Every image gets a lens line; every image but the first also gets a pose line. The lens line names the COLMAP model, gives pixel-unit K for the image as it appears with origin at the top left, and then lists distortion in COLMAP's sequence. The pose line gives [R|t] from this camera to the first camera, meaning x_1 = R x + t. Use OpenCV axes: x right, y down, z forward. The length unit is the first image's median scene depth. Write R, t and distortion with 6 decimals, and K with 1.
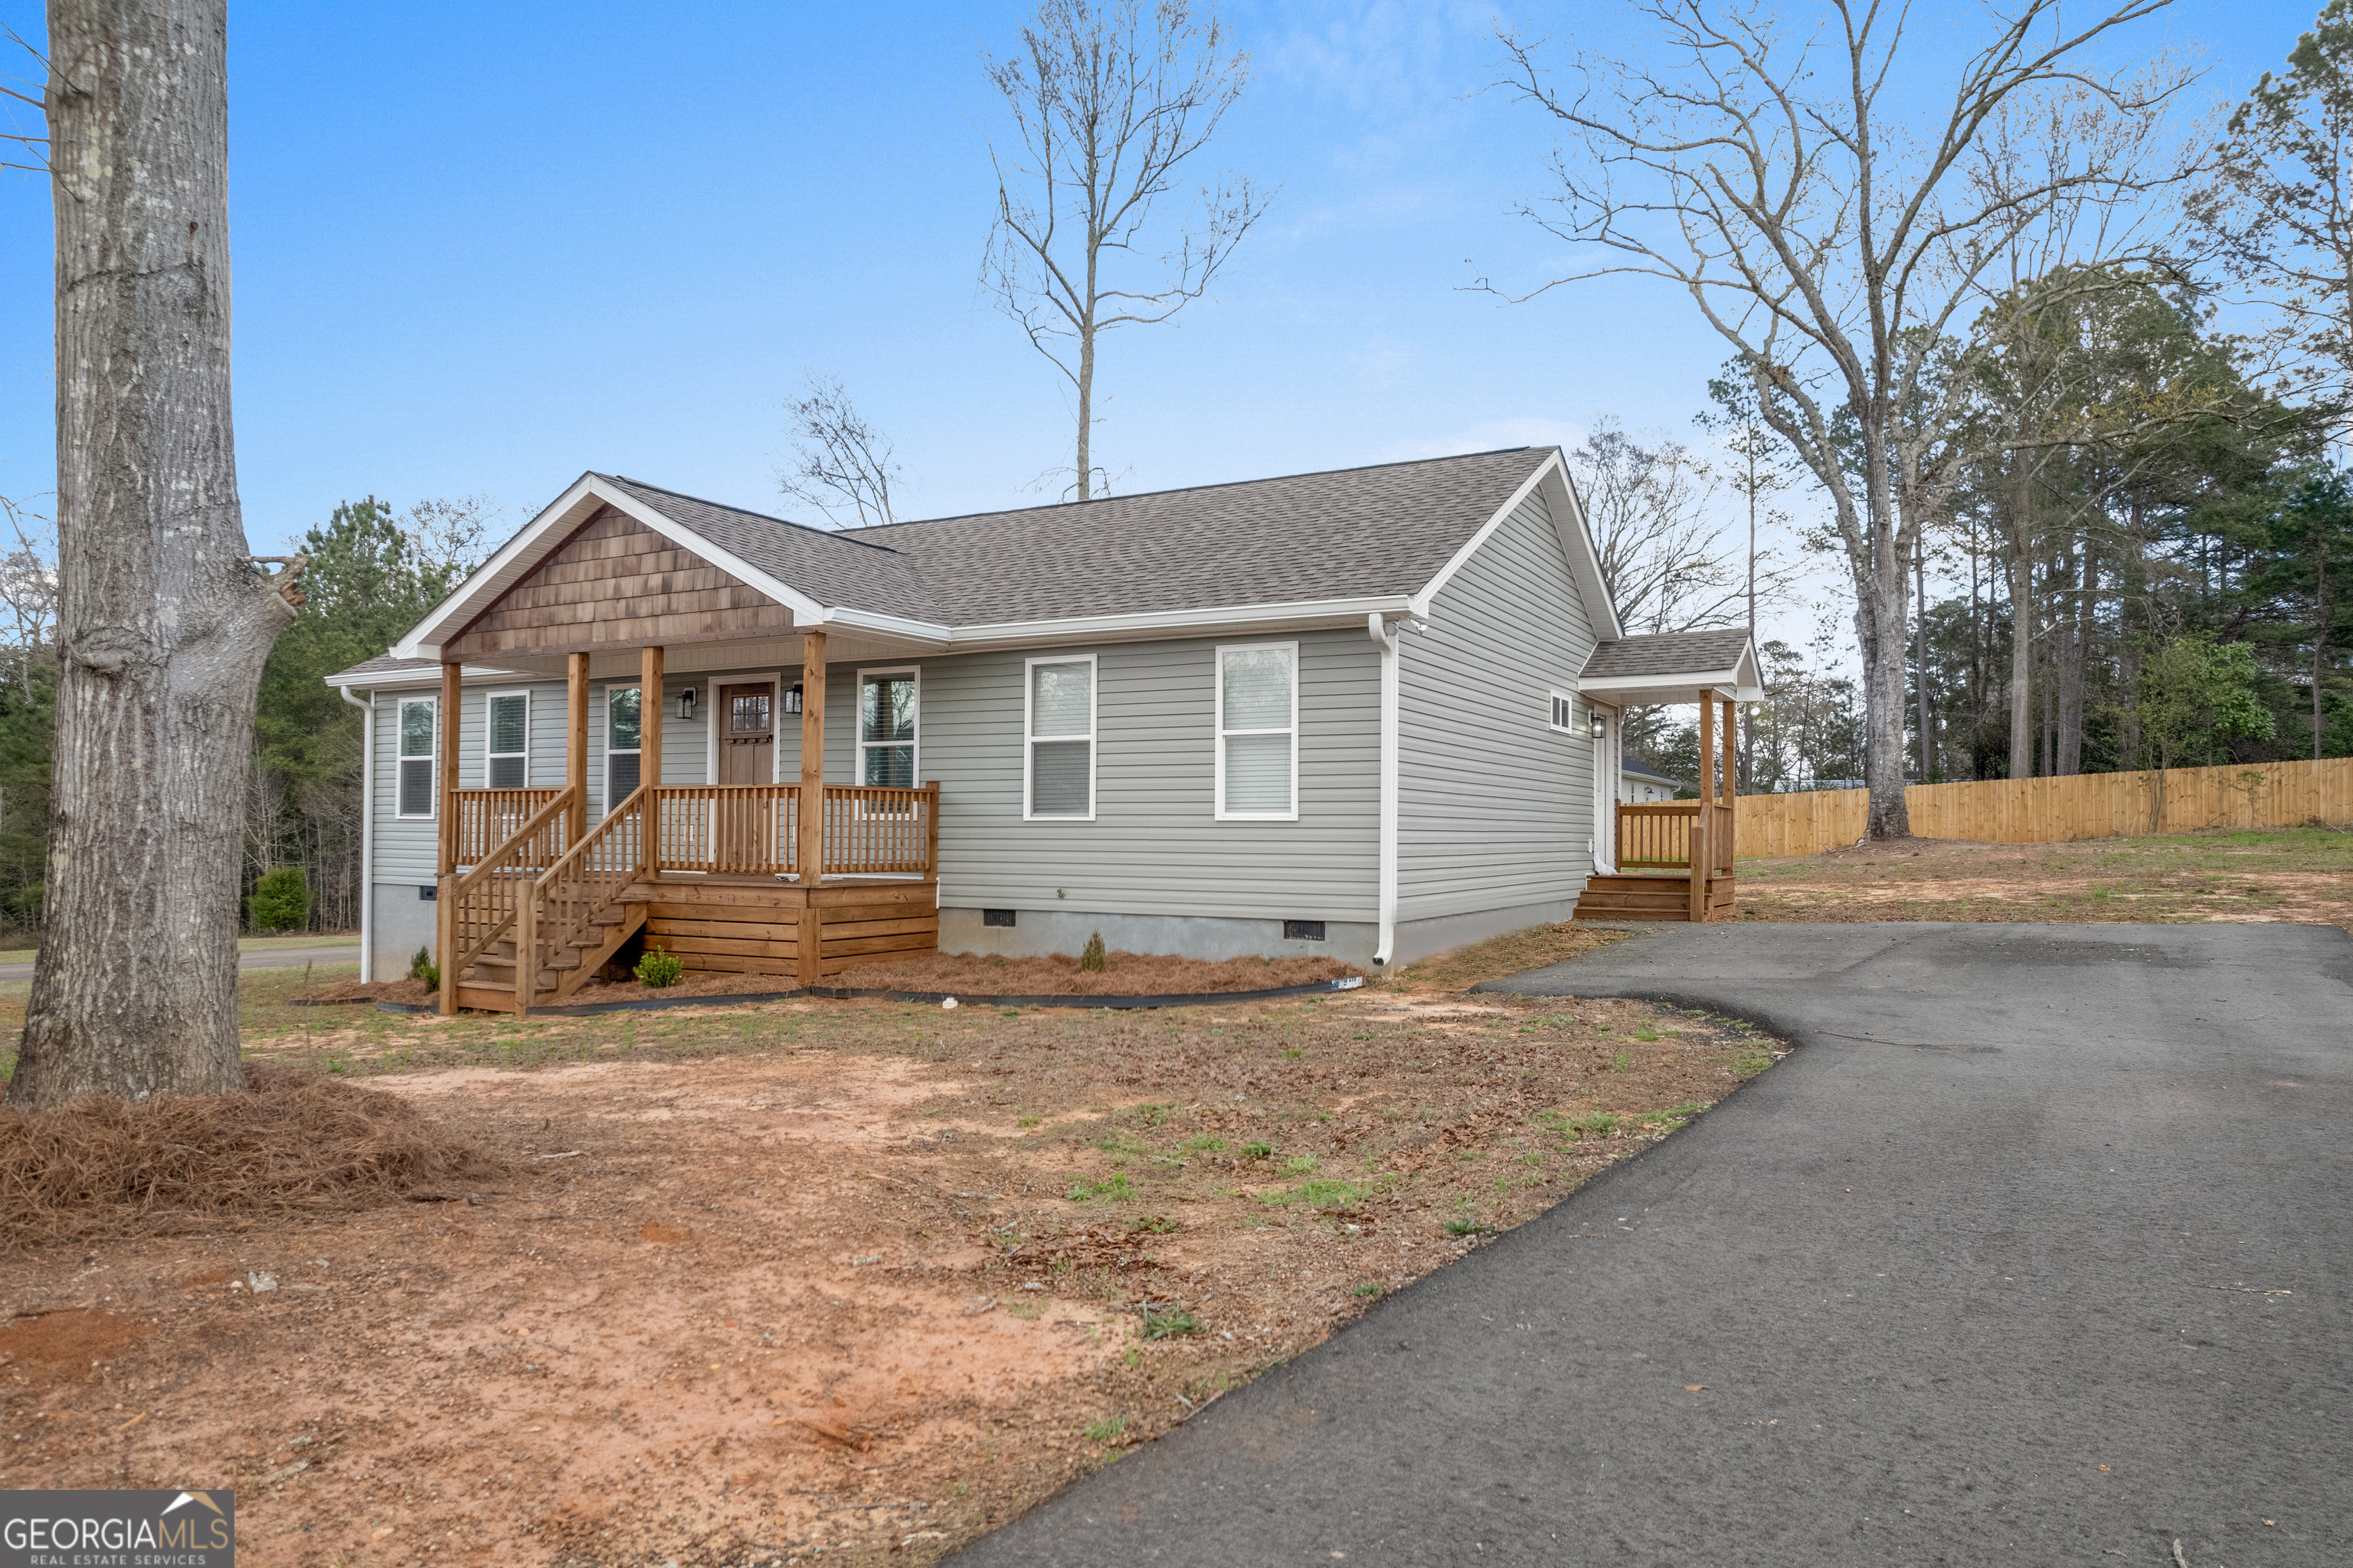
lens RADIAL K [[1493.5, 0, 1172.6], [0, 1493.5, 793.2], [0, 0, 1]] dist [-0.061060, 0.043960]
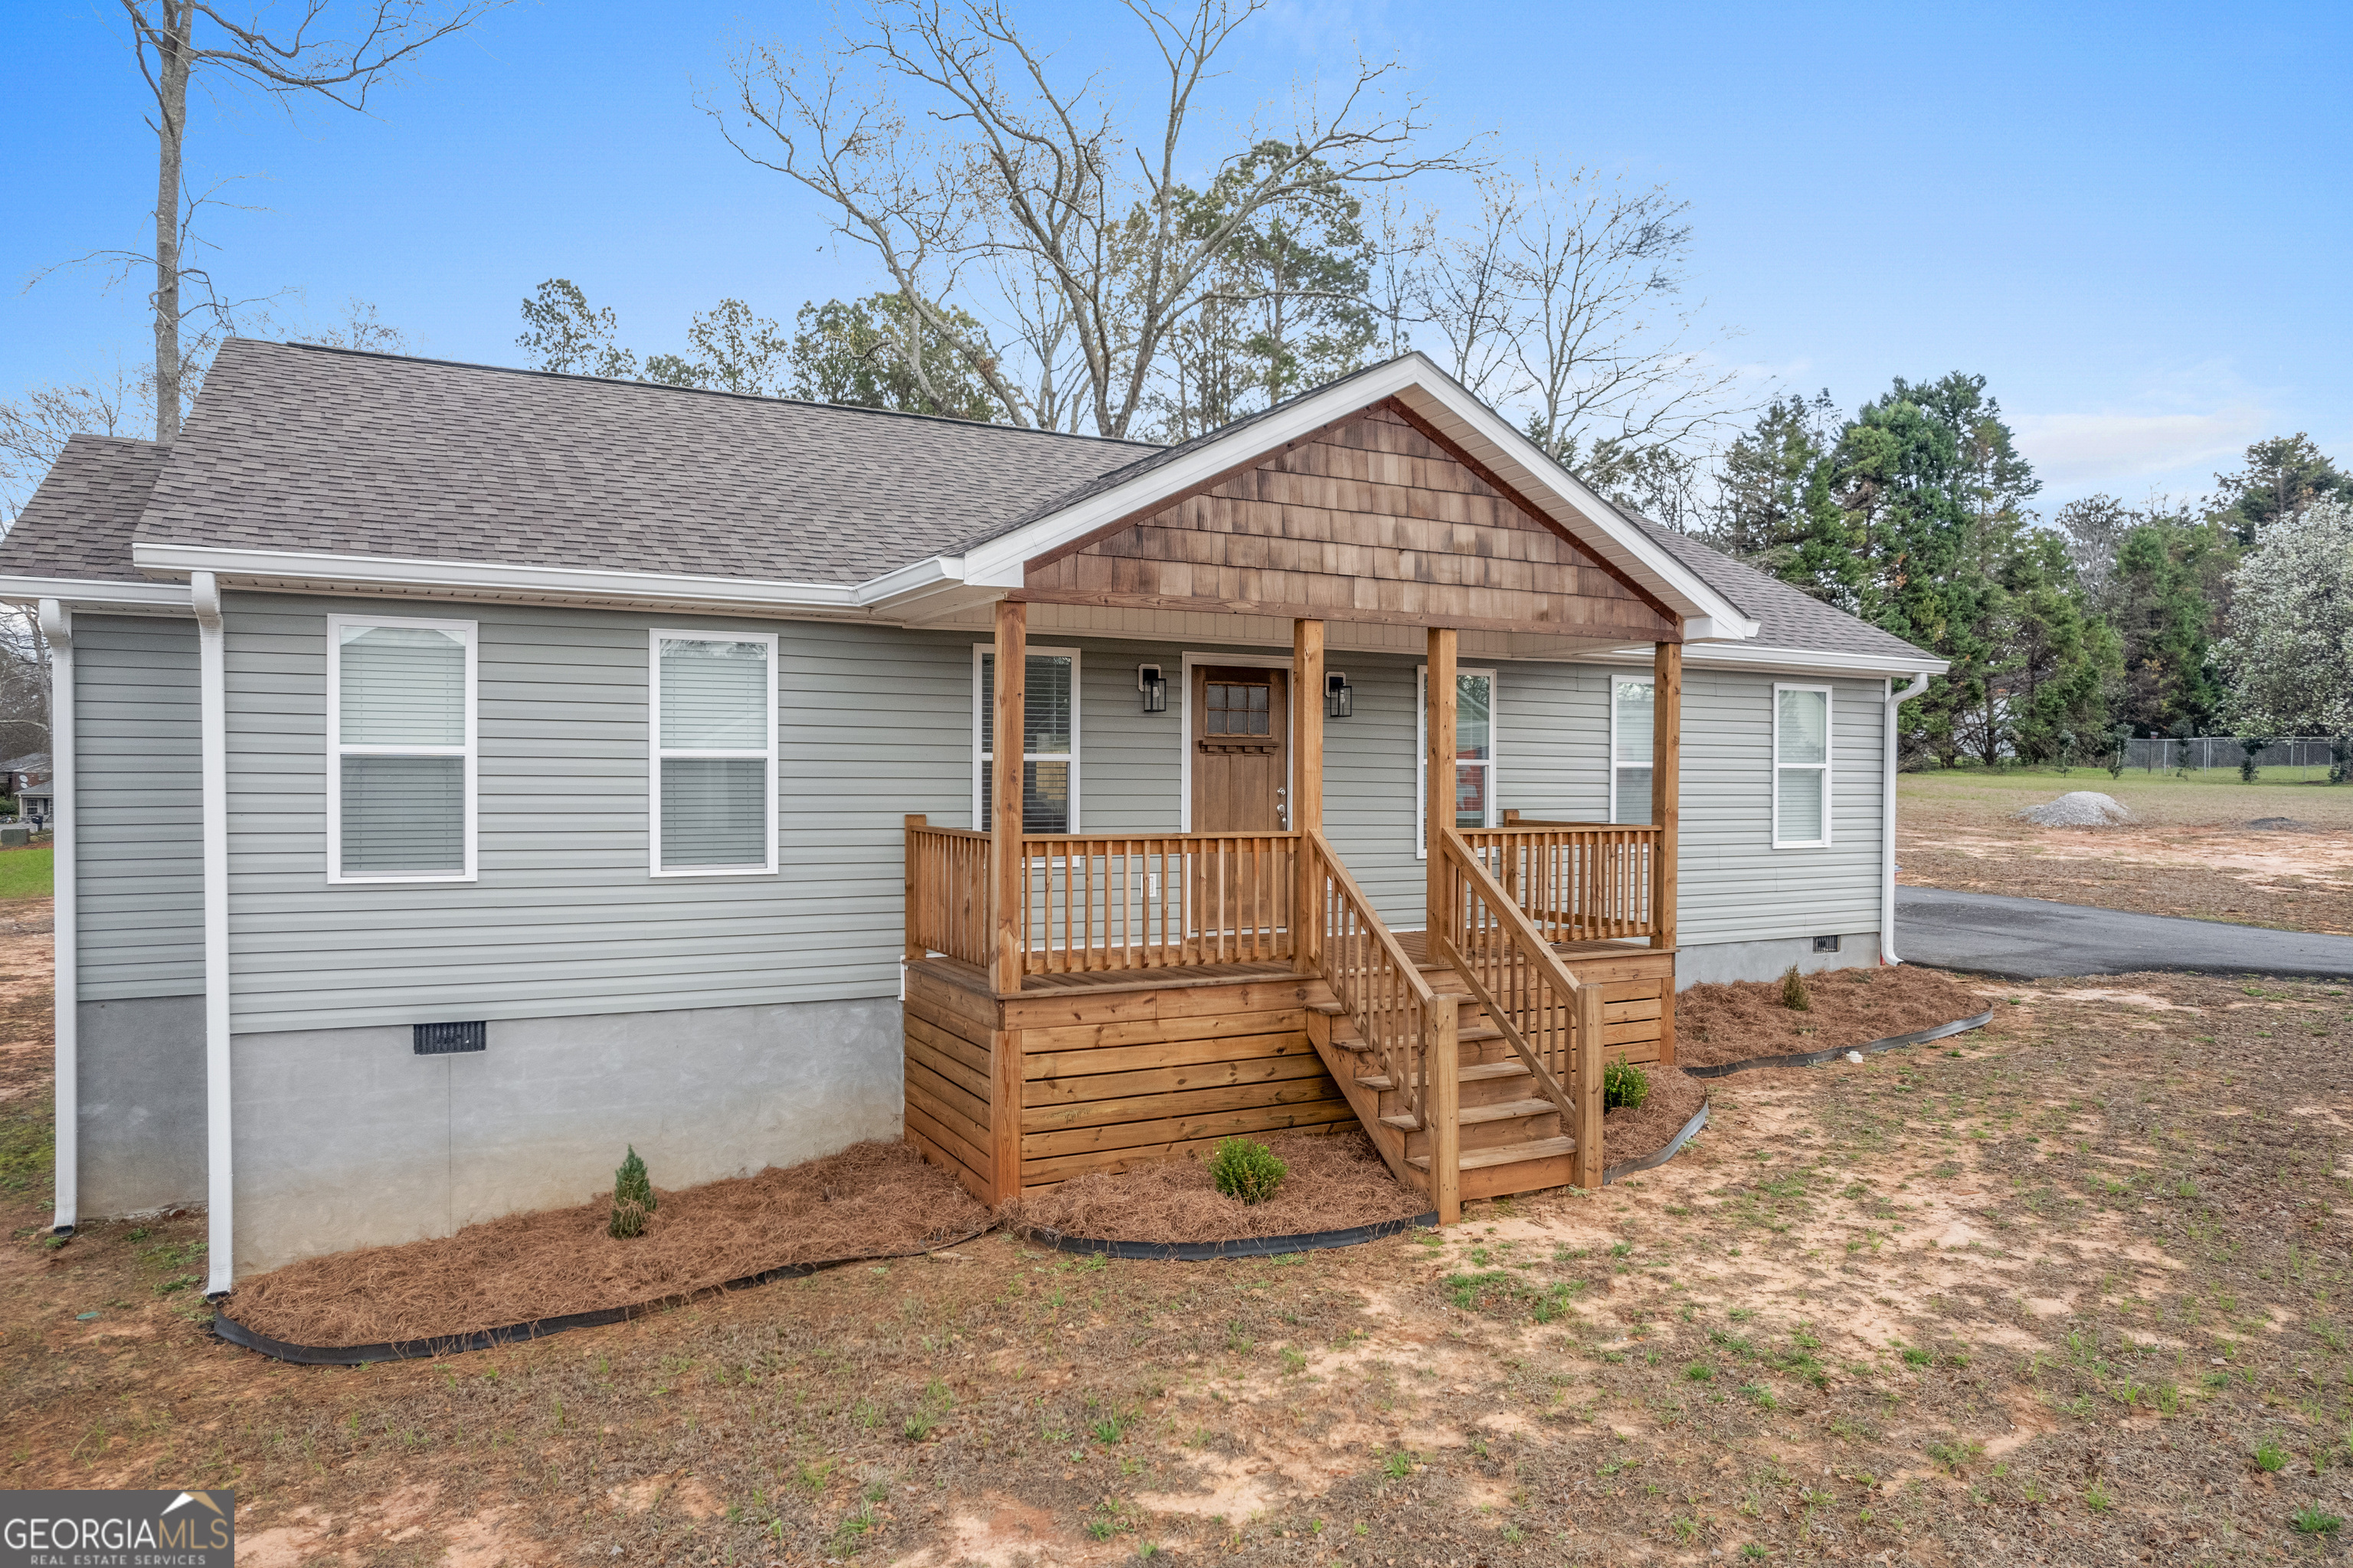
lens RADIAL K [[1493.5, 0, 1181.6], [0, 1493.5, 776.2], [0, 0, 1]] dist [-0.061060, 0.043960]
pose [[0.553225, -0.003565, 0.833024, -0.989916], [-0.026548, 0.999407, 0.021908, -0.041250], [-0.832609, -0.034235, 0.552802, 0.707919]]
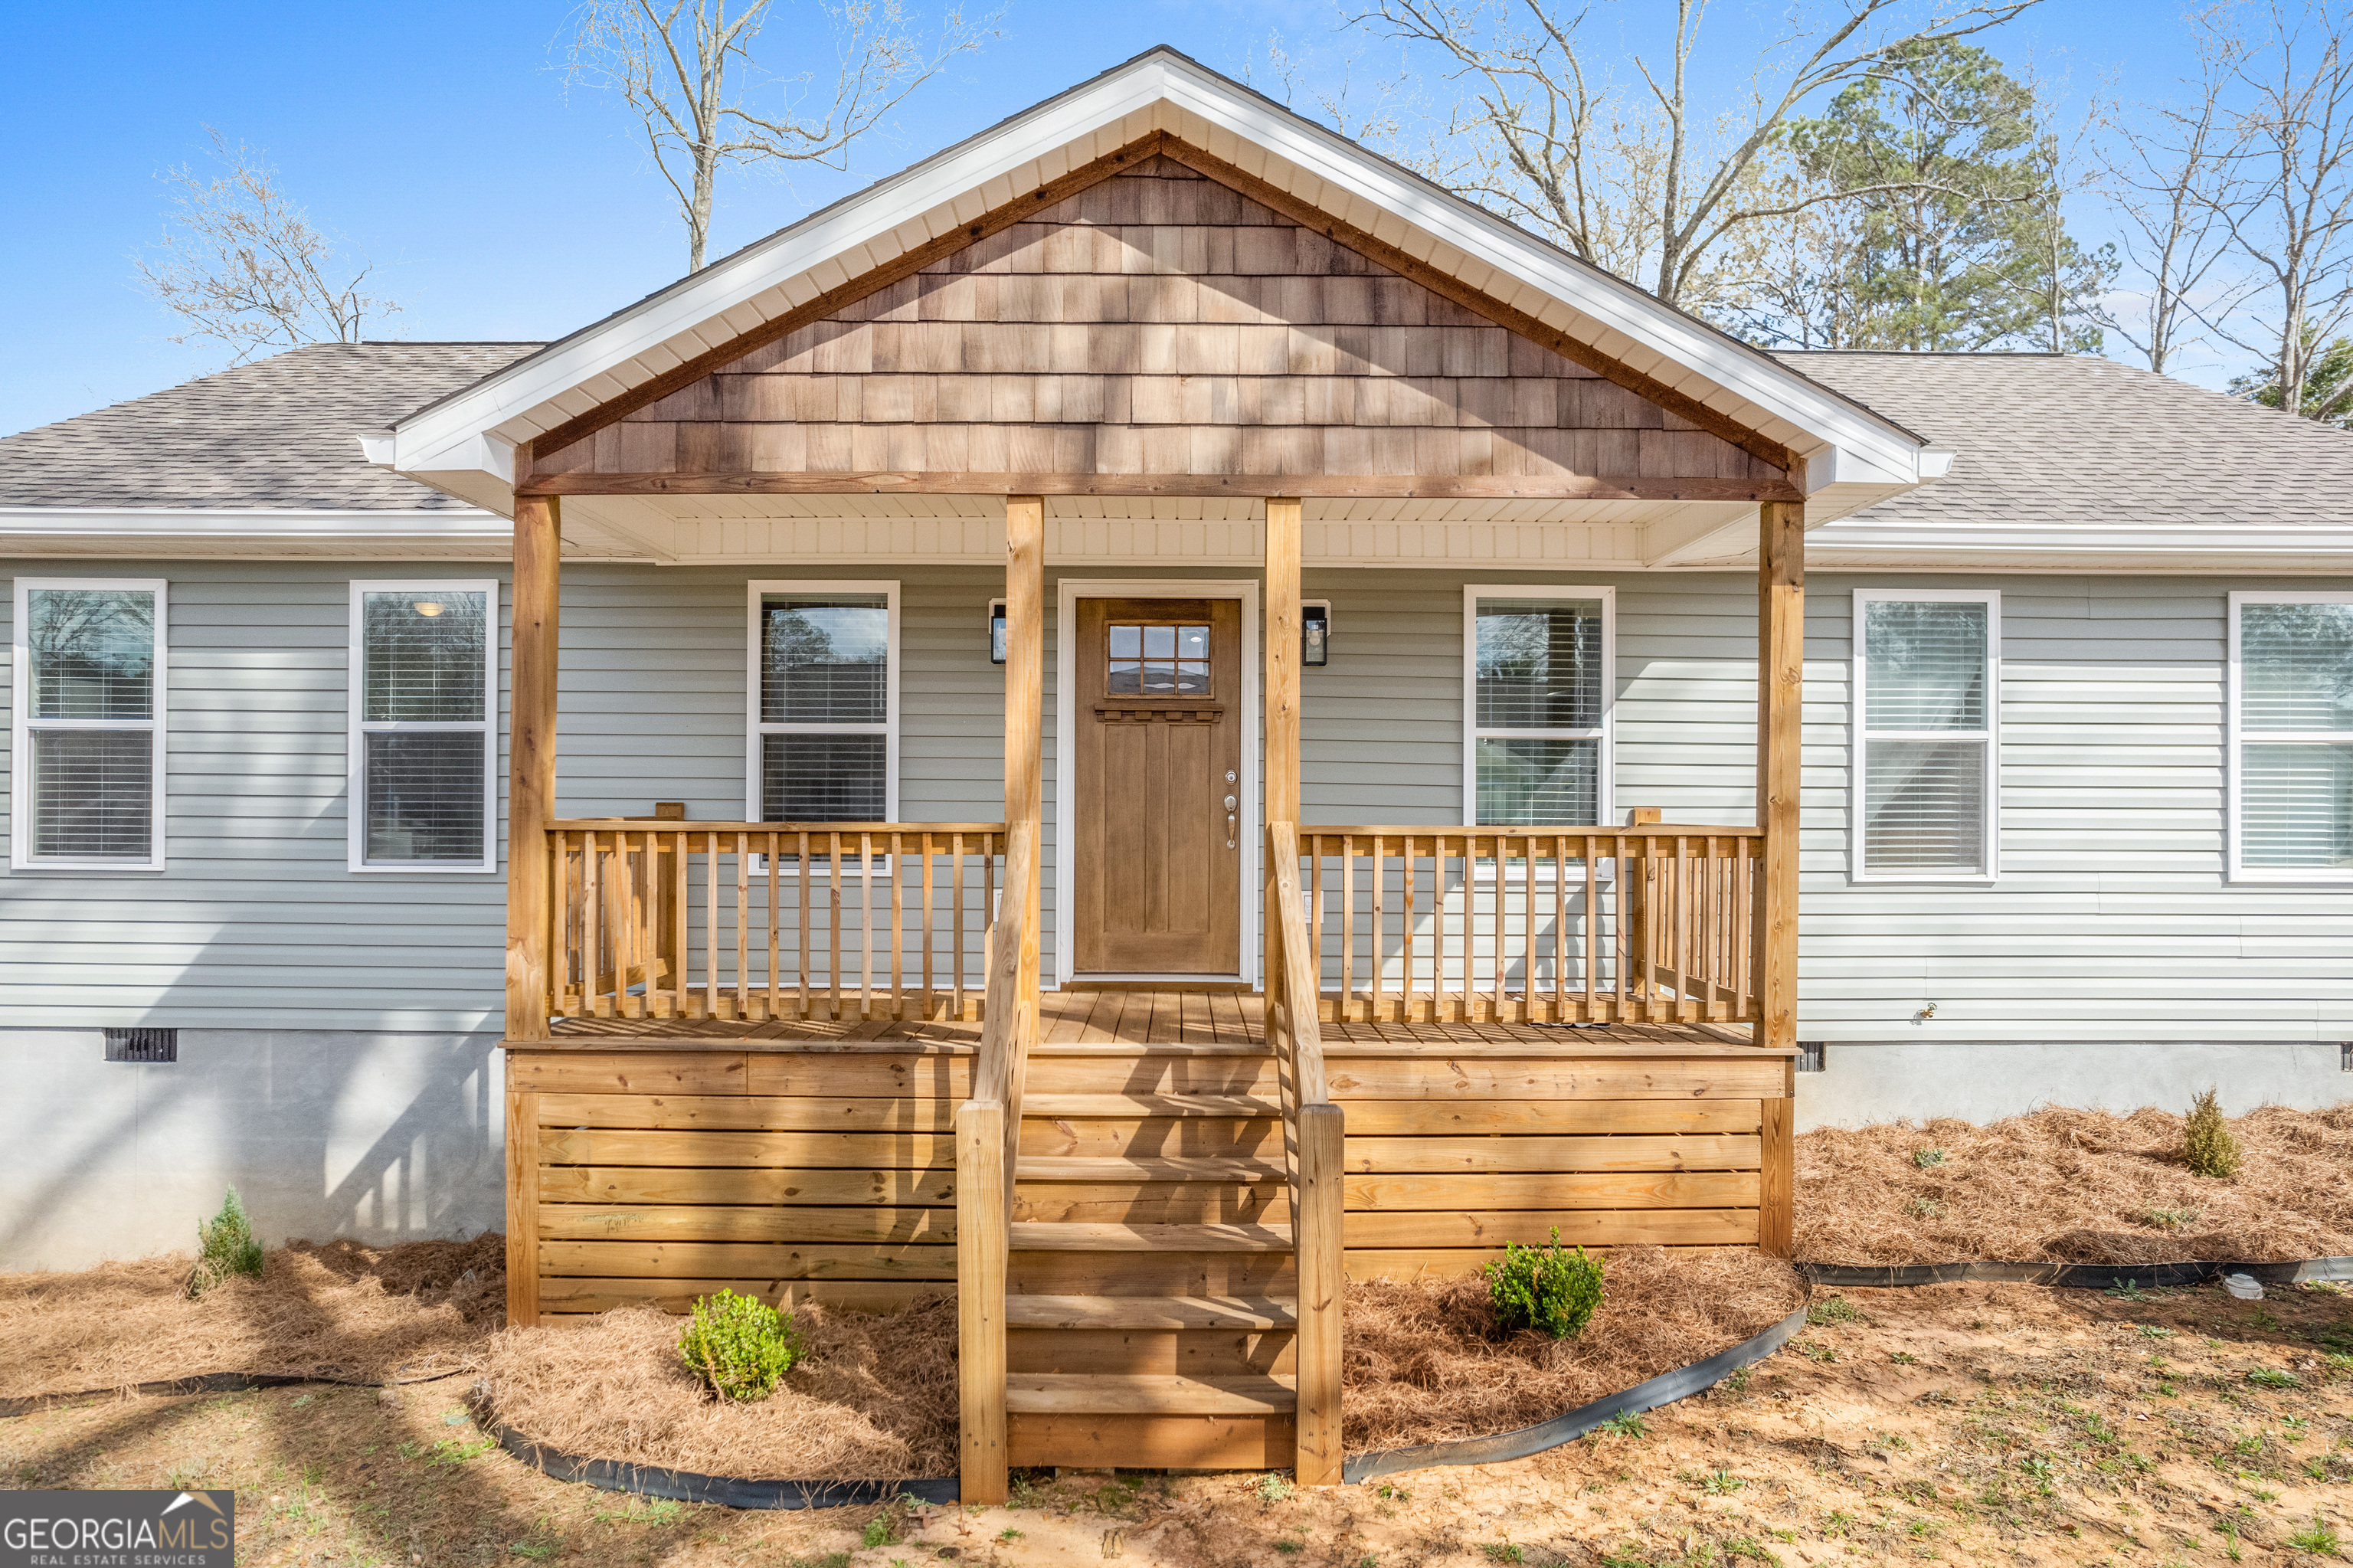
lens RADIAL K [[1493.5, 0, 1174.4], [0, 1493.5, 788.7], [0, 0, 1]] dist [-0.061060, 0.043960]
pose [[0.874686, 0.002211, 0.484685, -0.580201], [-0.013868, 0.999694, 0.020466, -0.023526], [-0.484492, -0.024623, 0.874449, 0.632704]]
